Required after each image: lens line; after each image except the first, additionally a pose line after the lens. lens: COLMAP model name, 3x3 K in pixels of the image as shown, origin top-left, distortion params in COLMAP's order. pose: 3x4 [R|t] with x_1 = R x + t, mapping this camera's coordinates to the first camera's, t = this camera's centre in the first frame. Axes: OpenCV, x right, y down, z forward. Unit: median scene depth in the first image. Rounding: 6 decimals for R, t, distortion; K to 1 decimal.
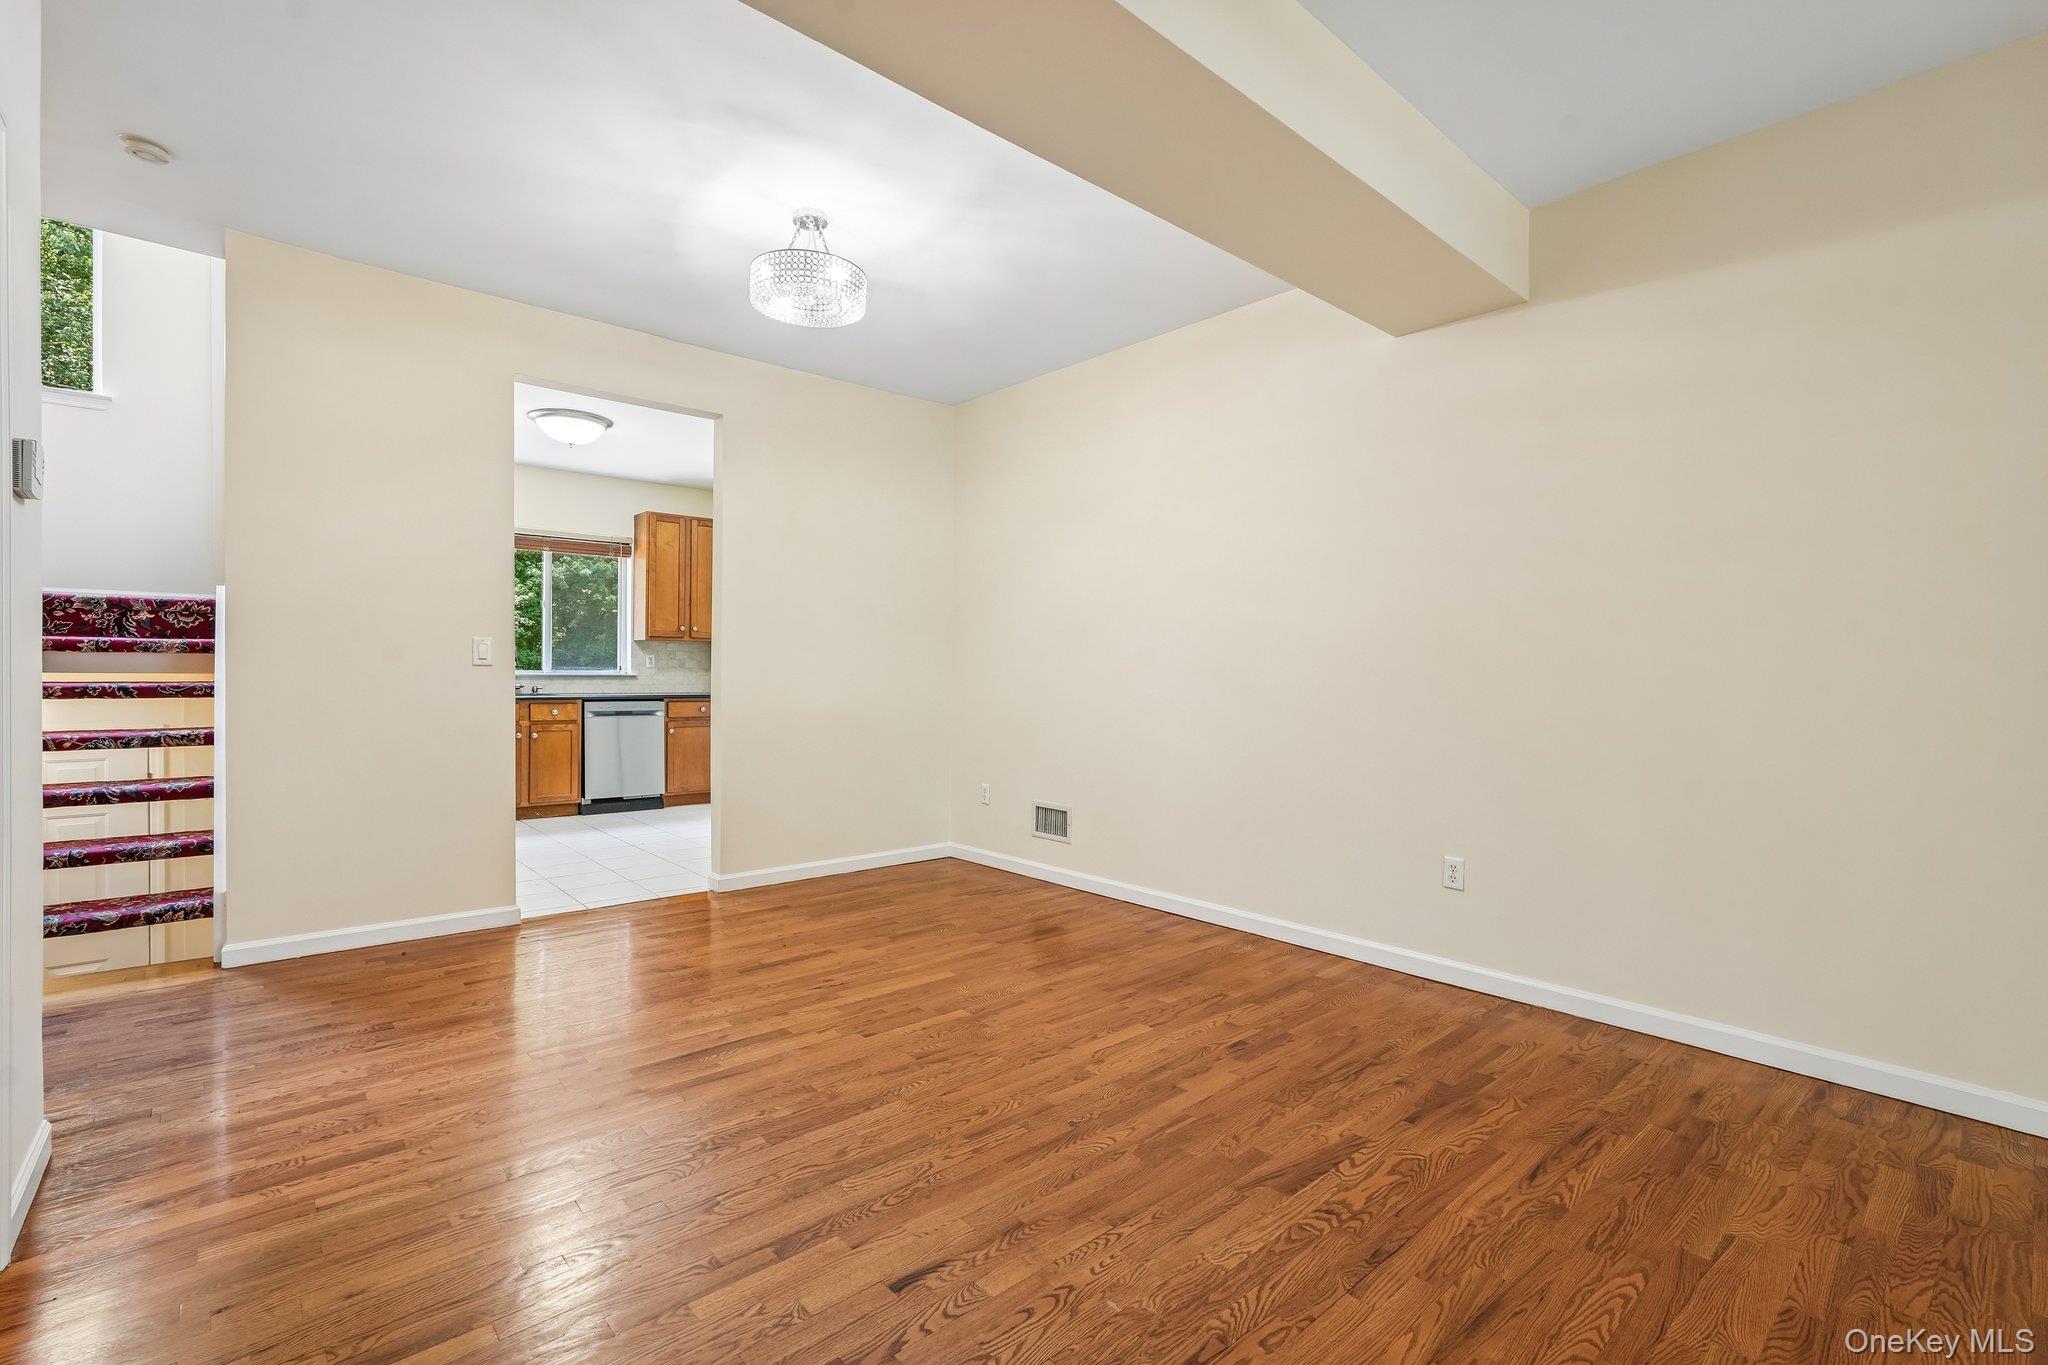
lens RADIAL K [[924.5, 0, 1034.2], [0, 924.5, 681.0], [0, 0, 1]] dist [-0.013846, 0.007963]
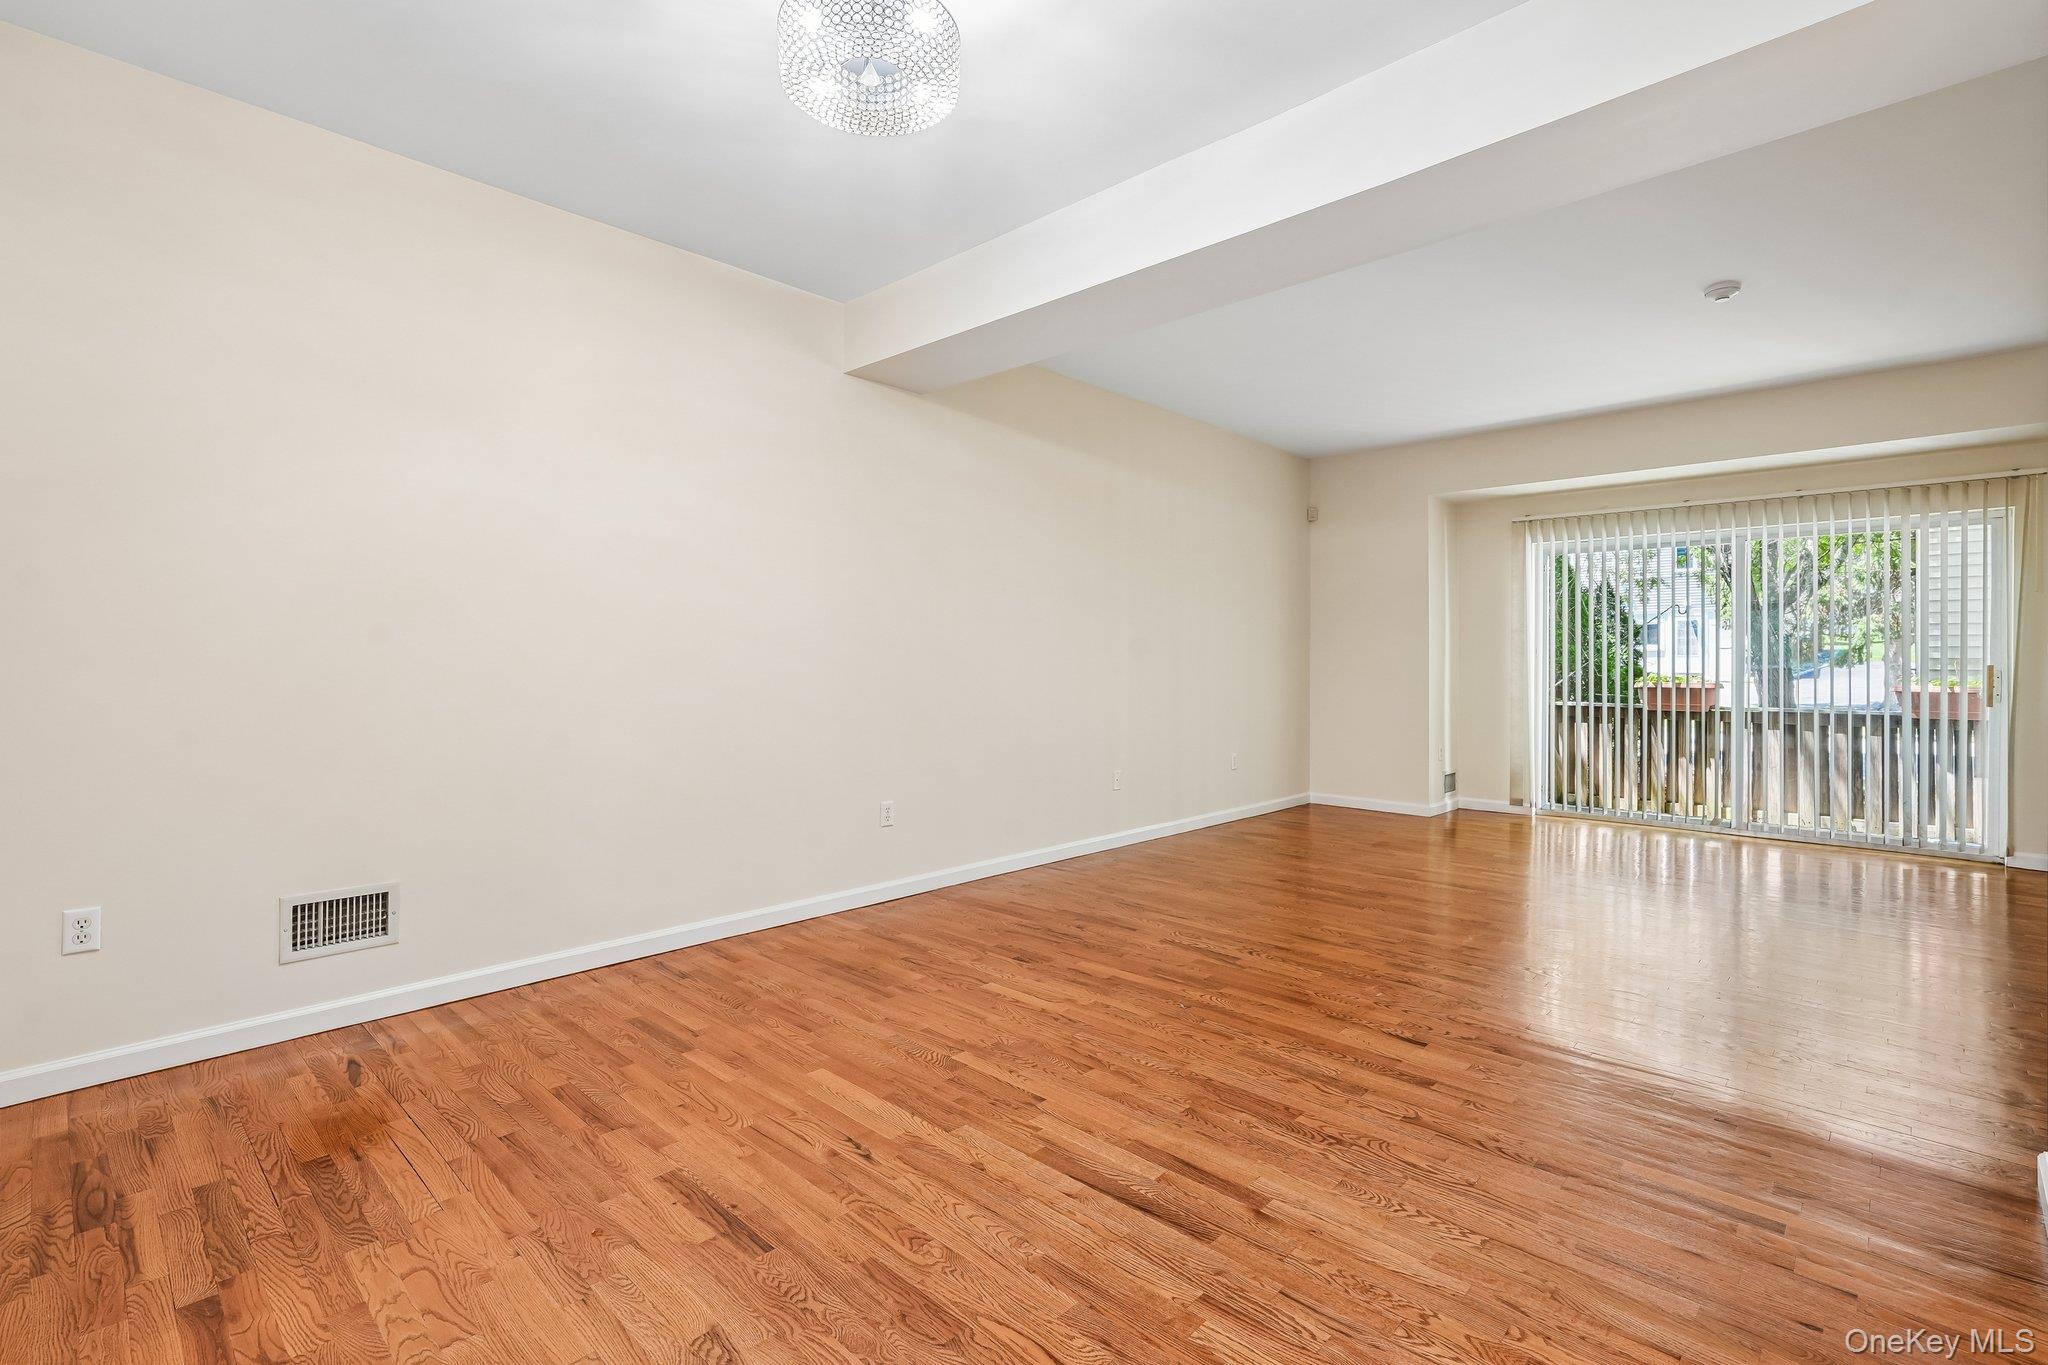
lens RADIAL K [[924.5, 0, 998.9], [0, 924.5, 676.9], [0, 0, 1]] dist [-0.013846, 0.007963]
pose [[-0.064522, -0.024161, 0.997624, -0.681201], [0.003082, 0.999697, 0.024411, -0.016499], [-0.997912, 0.004649, -0.064428, 0.732230]]
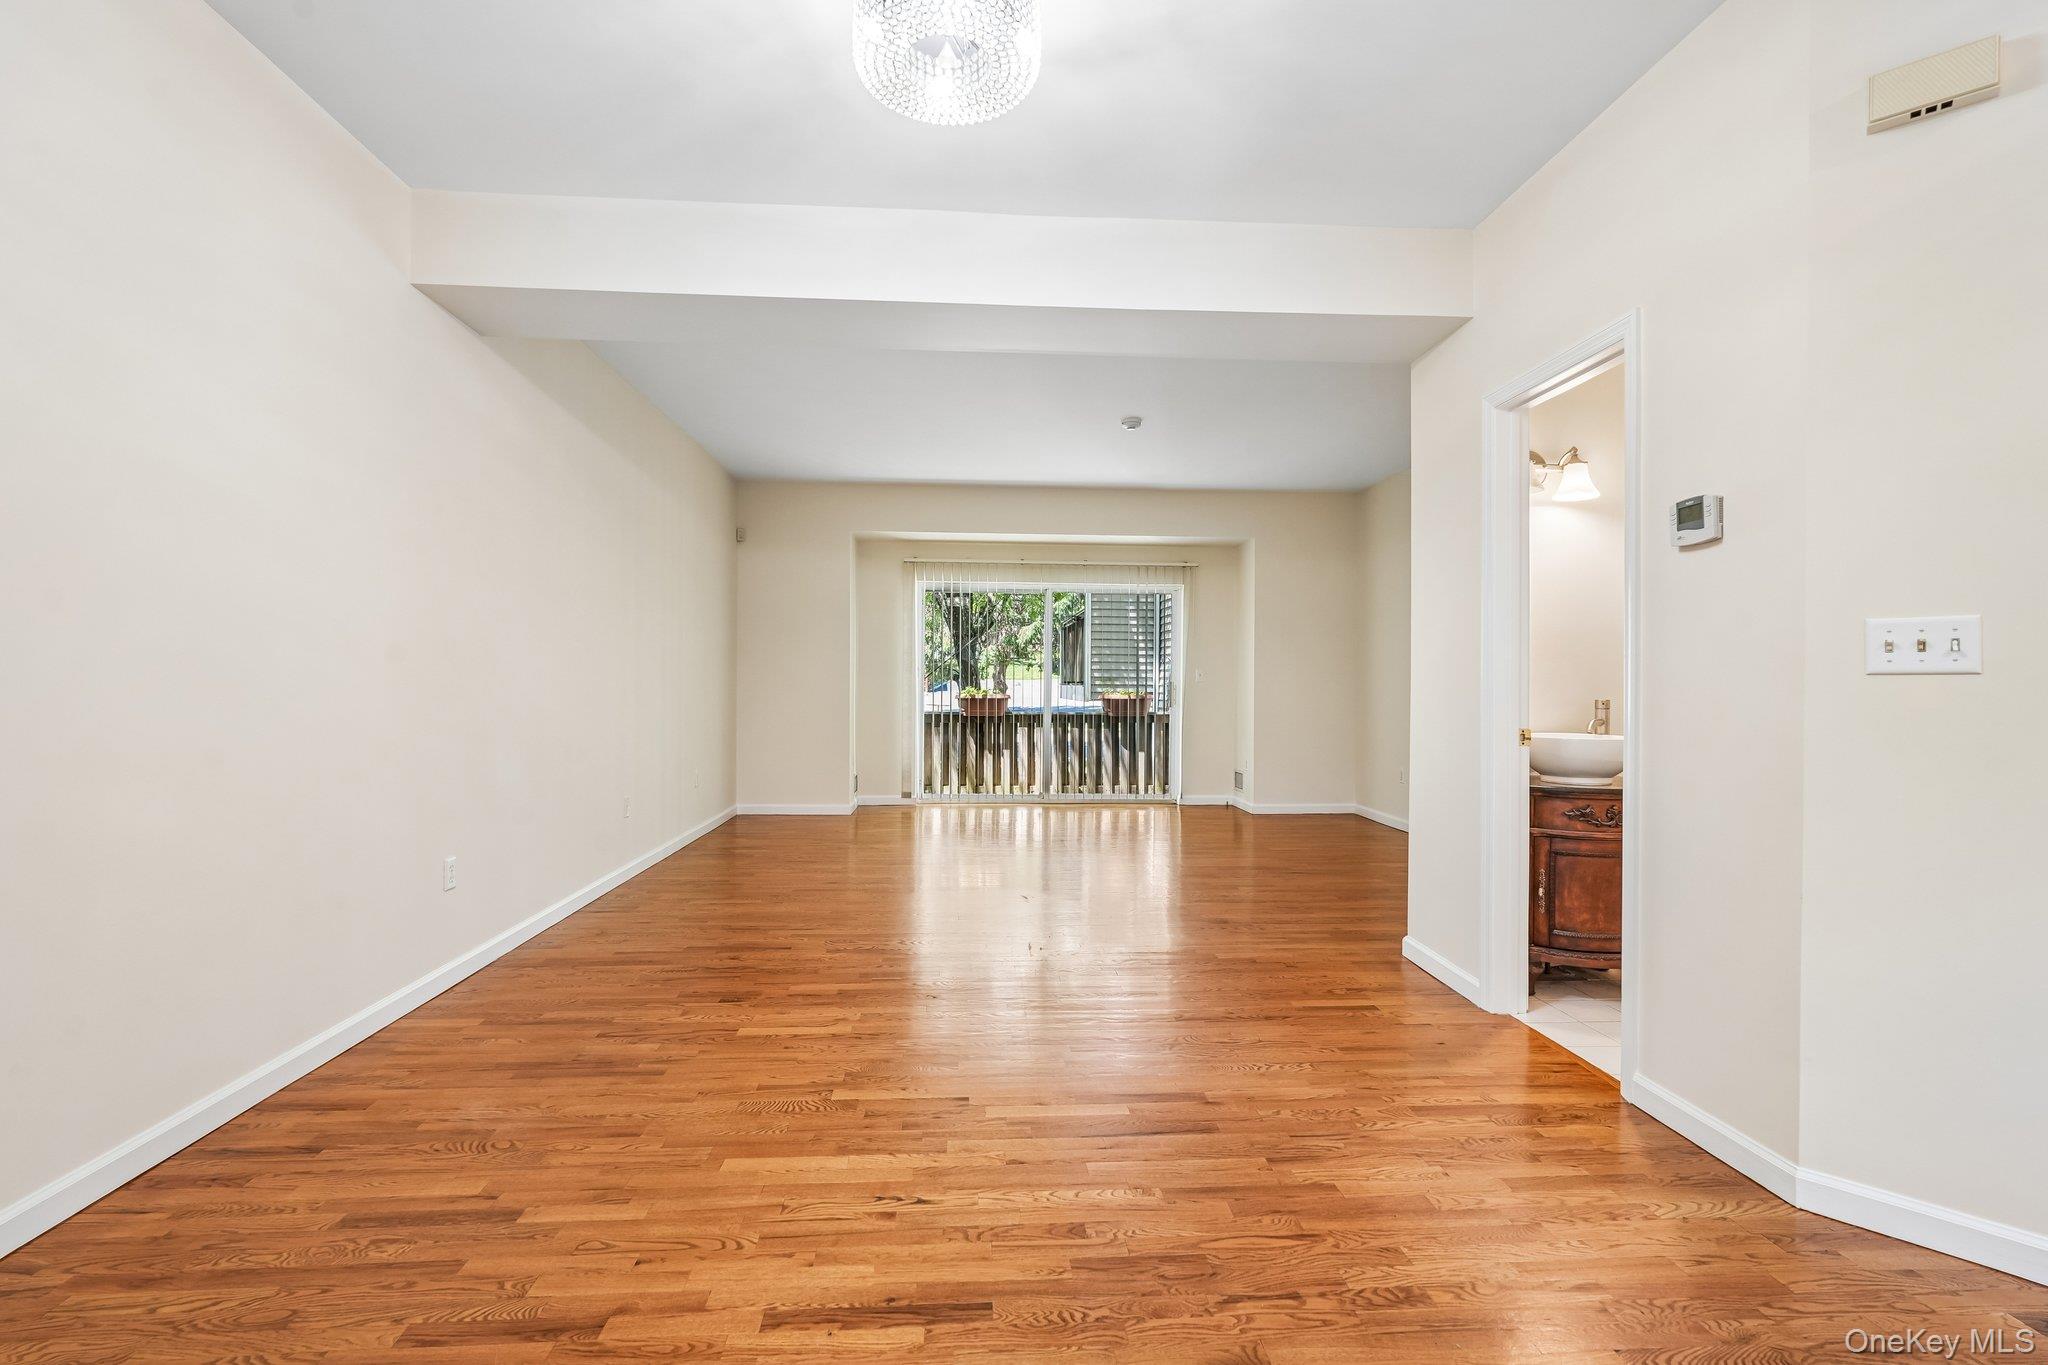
lens RADIAL K [[924.5, 0, 1006.1], [0, 924.5, 689.2], [0, 0, 1]] dist [-0.013846, 0.007963]
pose [[-0.782224, -0.017597, 0.622748, -0.504042], [-0.008723, 0.999812, 0.017295, -0.013044], [-0.622936, 0.008096, -0.782231, 1.111776]]
